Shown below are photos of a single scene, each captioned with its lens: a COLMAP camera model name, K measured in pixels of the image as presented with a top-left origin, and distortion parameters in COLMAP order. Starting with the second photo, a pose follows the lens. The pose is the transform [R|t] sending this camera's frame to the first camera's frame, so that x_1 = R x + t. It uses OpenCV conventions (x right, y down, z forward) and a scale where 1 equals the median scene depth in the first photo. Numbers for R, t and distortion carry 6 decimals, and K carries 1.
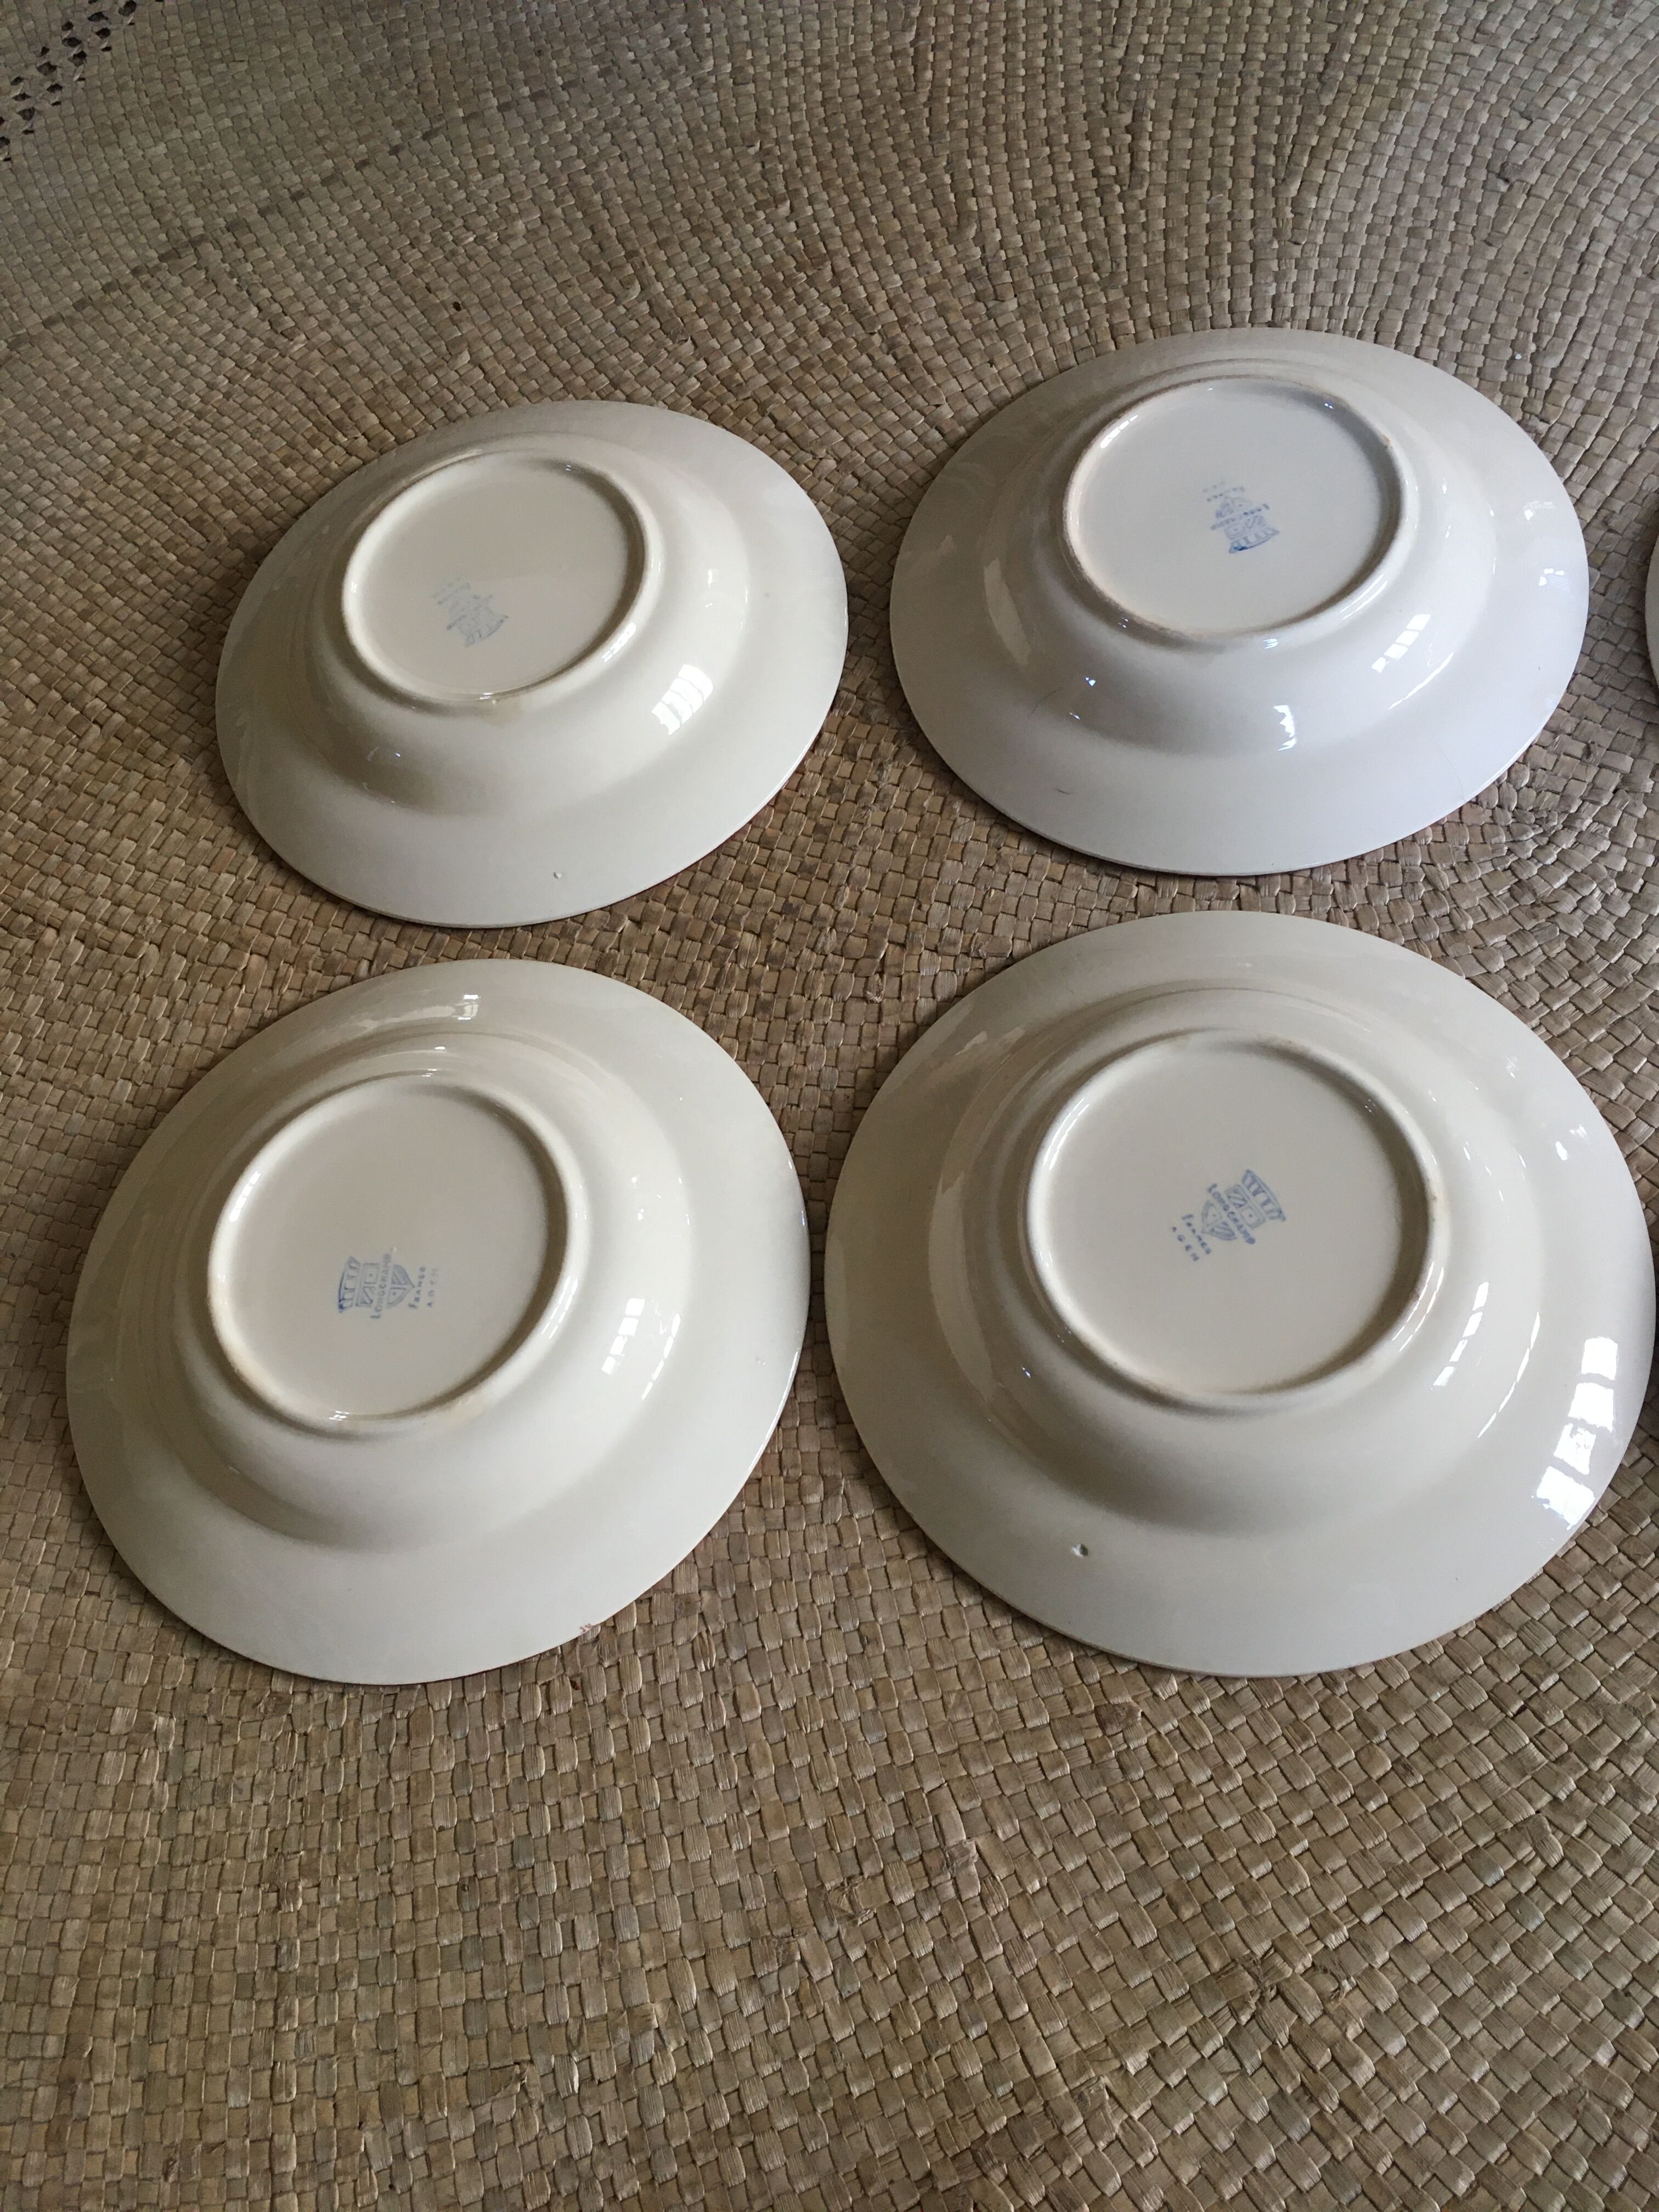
lens RADIAL K [[1886.1, 0, 835.9], [0, 1886.1, 1106.7], [0, 0, 1]] dist [0.082599, -0.111759]
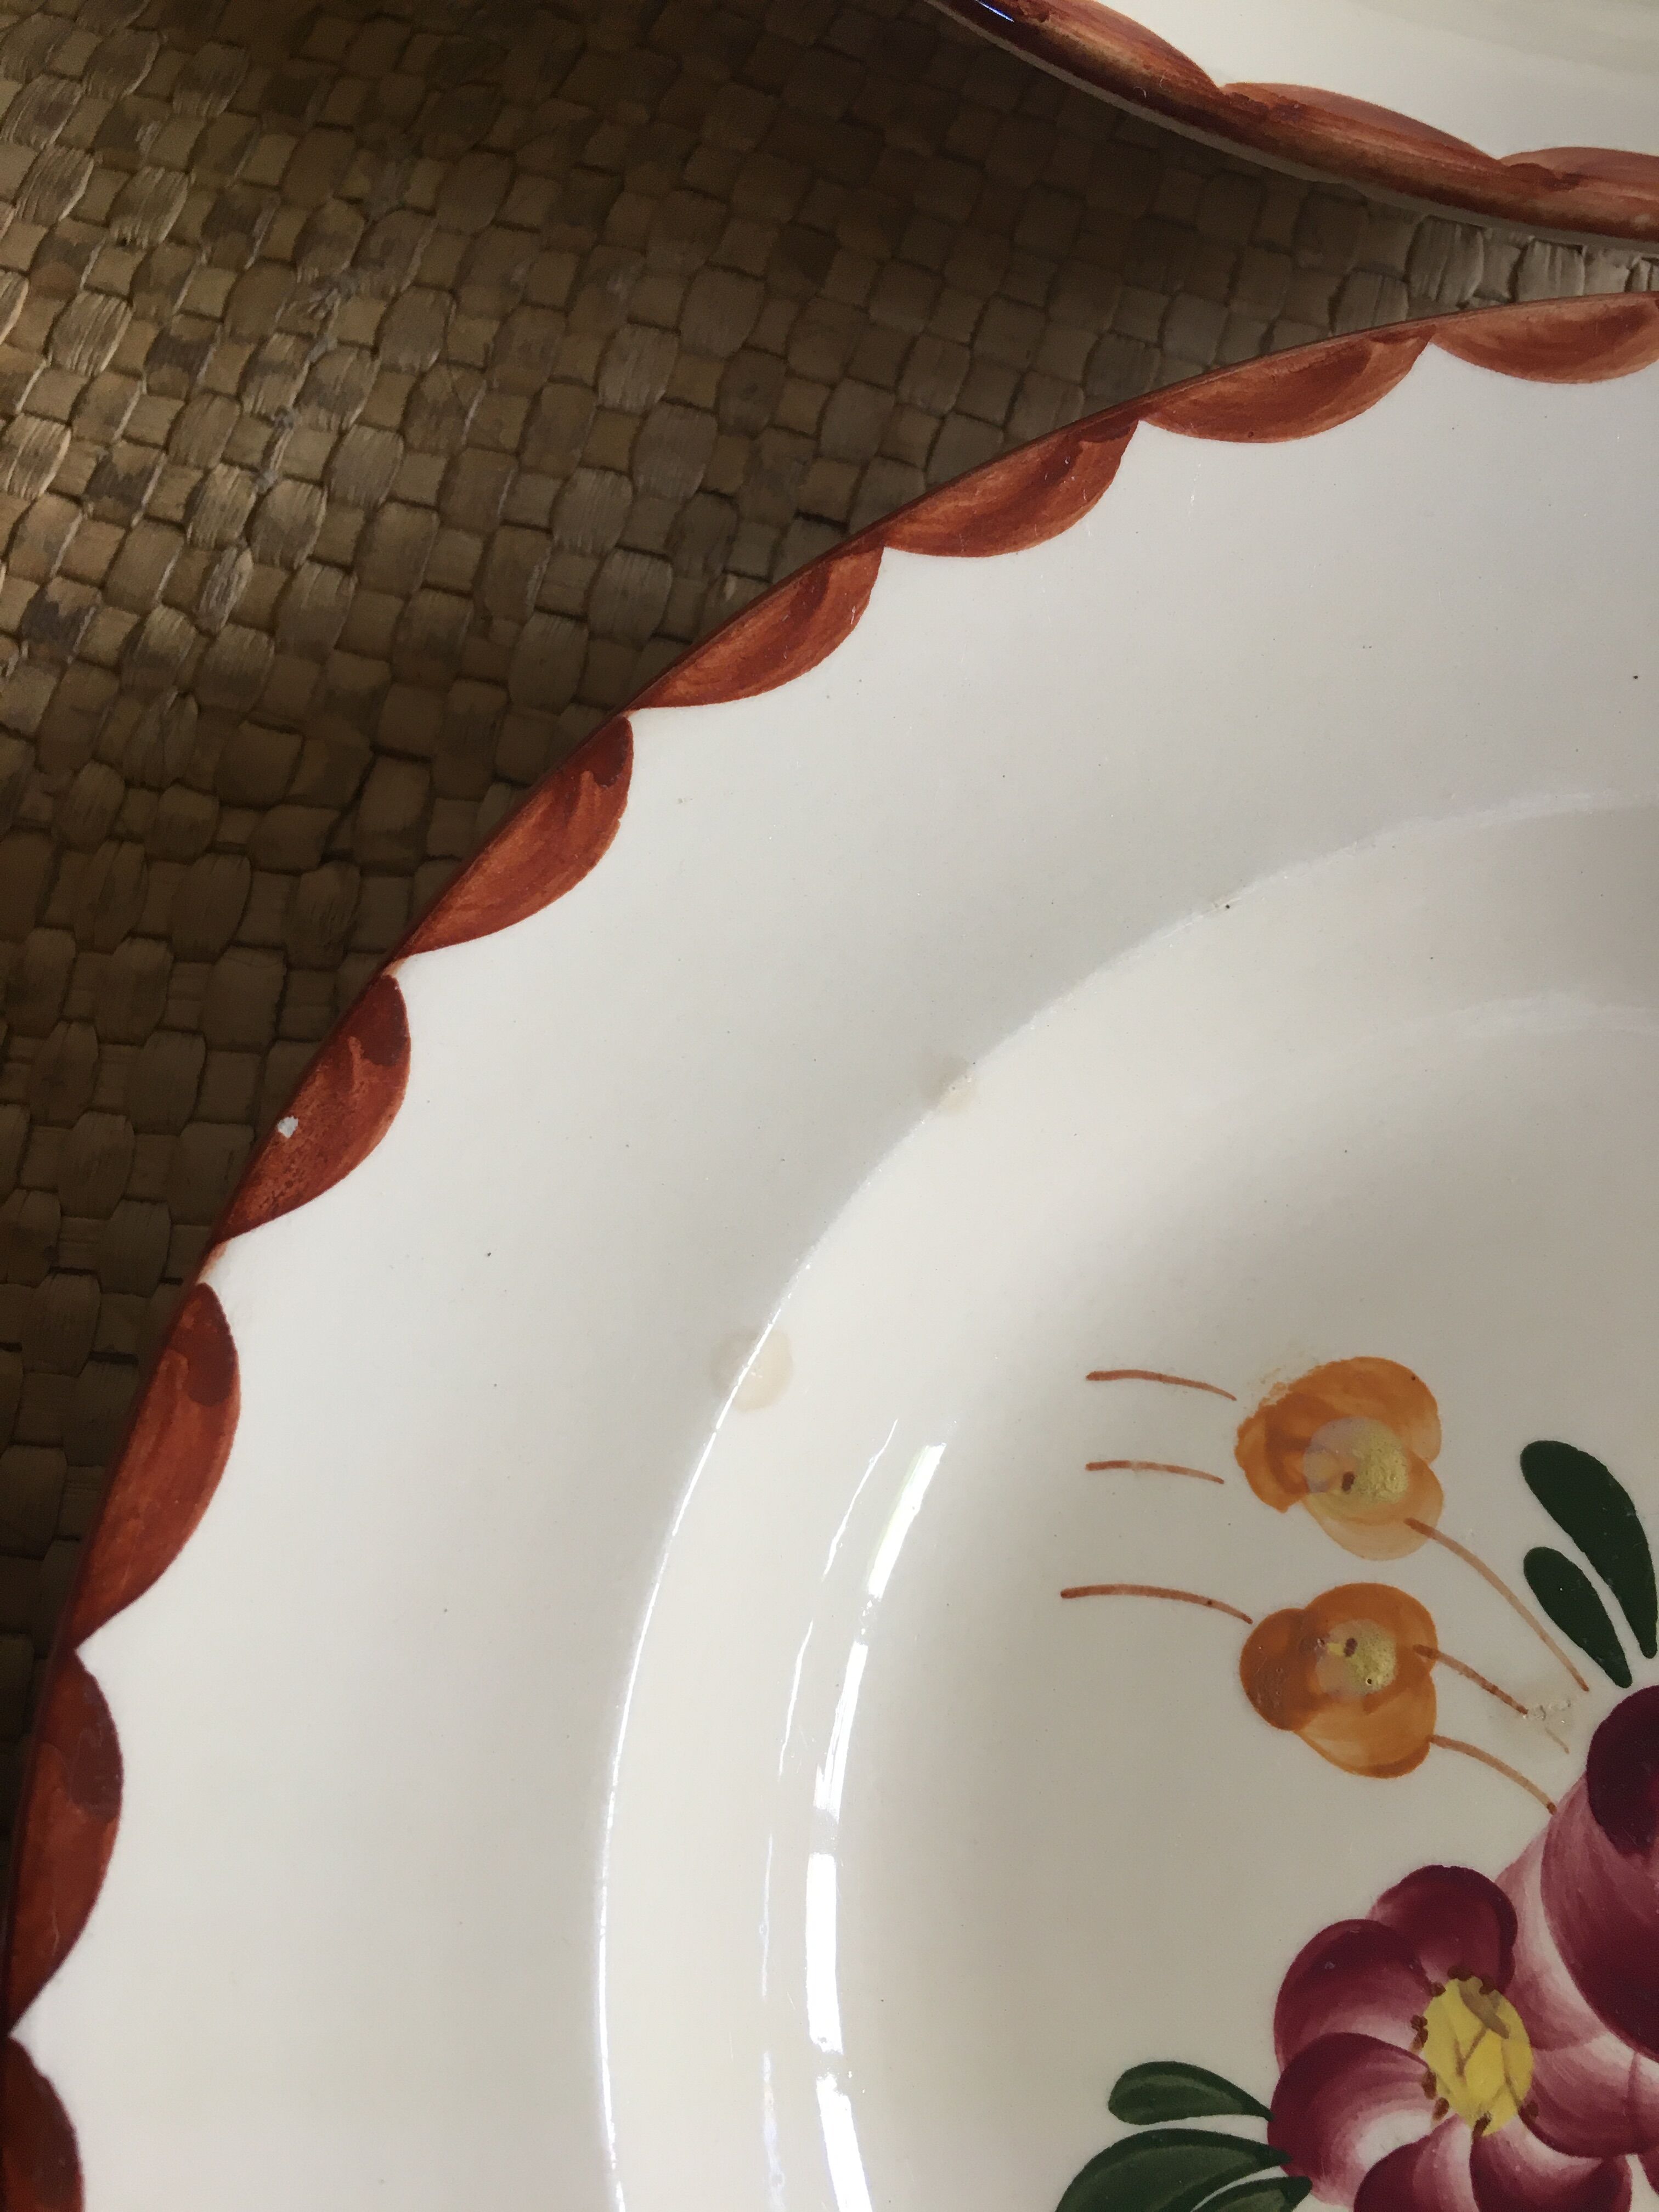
lens RADIAL K [[1954.7, 0, 829.5], [0, 1954.7, 1106.0], [0, 0, 1]] dist [0.069092, -0.137751]
pose [[0.995330, 0.002374, 0.096503, 0.059329], [-0.017072, 0.988268, 0.151775, -0.068630], [-0.095011, -0.152714, 0.983693, 0.586871]]
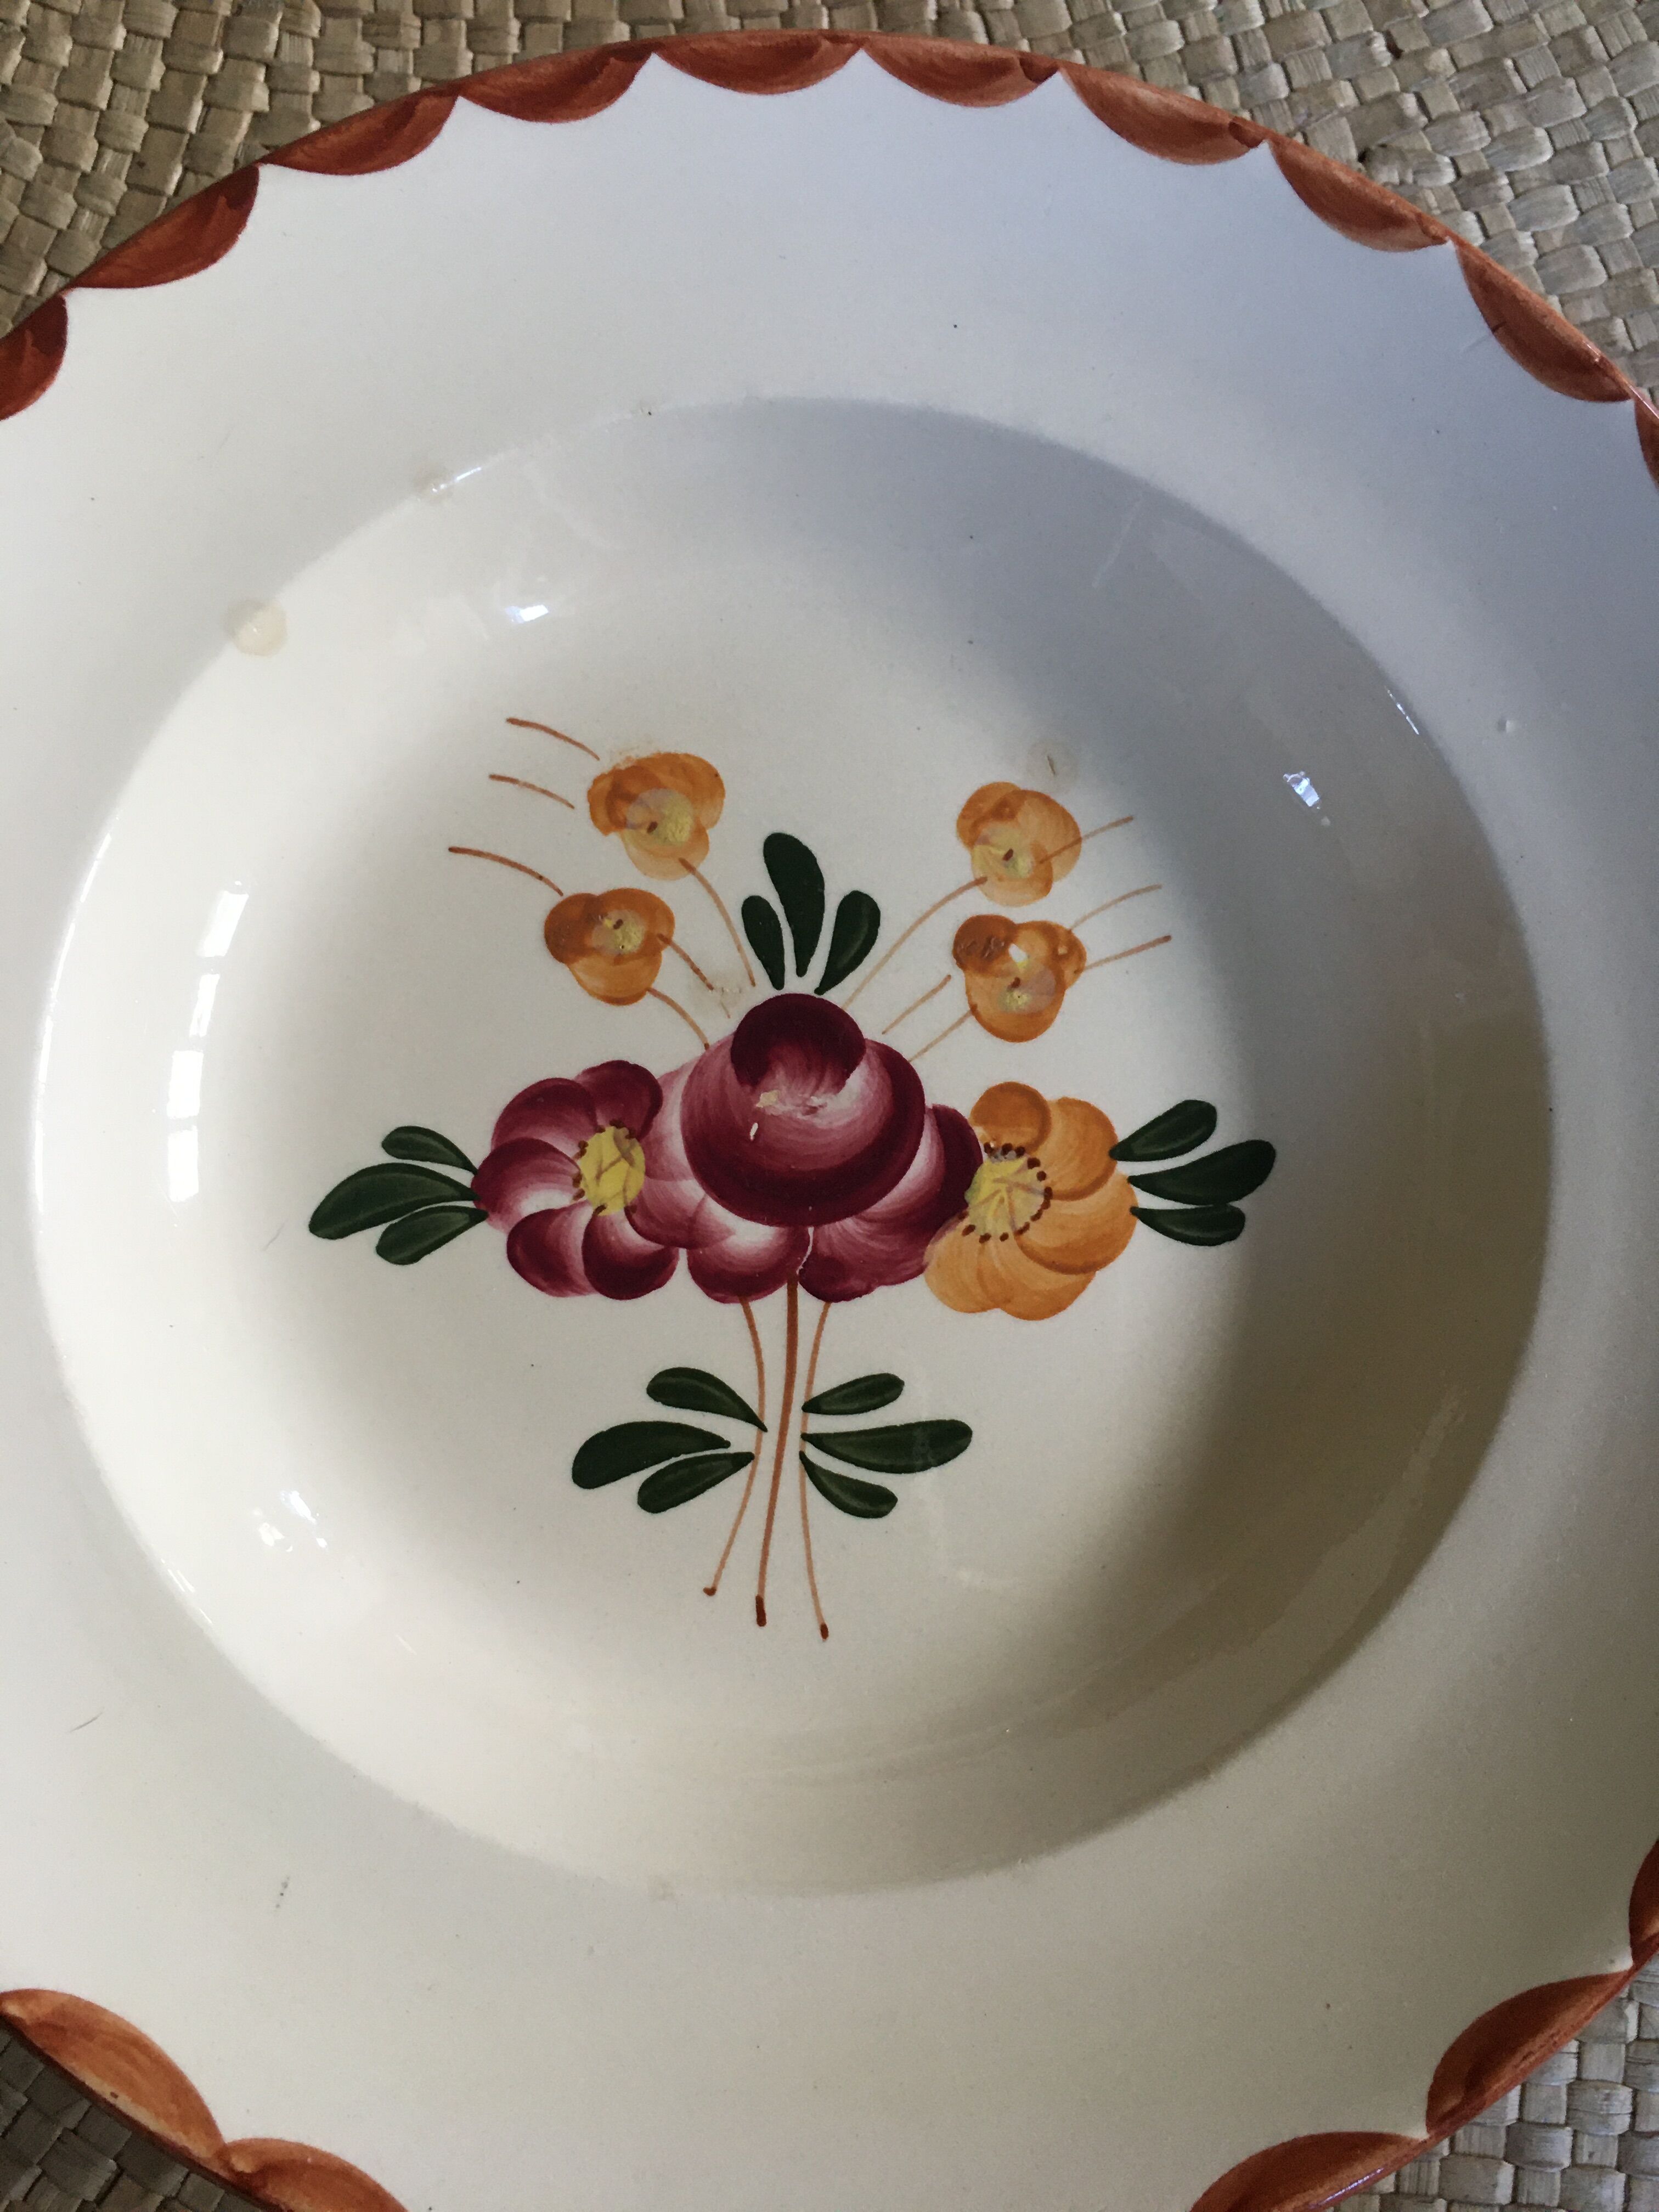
lens RADIAL K [[1919.7, 0, 830.2], [0, 1919.7, 1107.5], [0, 0, 1]] dist [0.064710, -0.098867]
pose [[0.965852, 0.239601, 0.098599, 0.145797], [-0.258316, 0.919987, 0.294783, -0.055158], [-0.020079, -0.310186, 0.950464, 0.466981]]
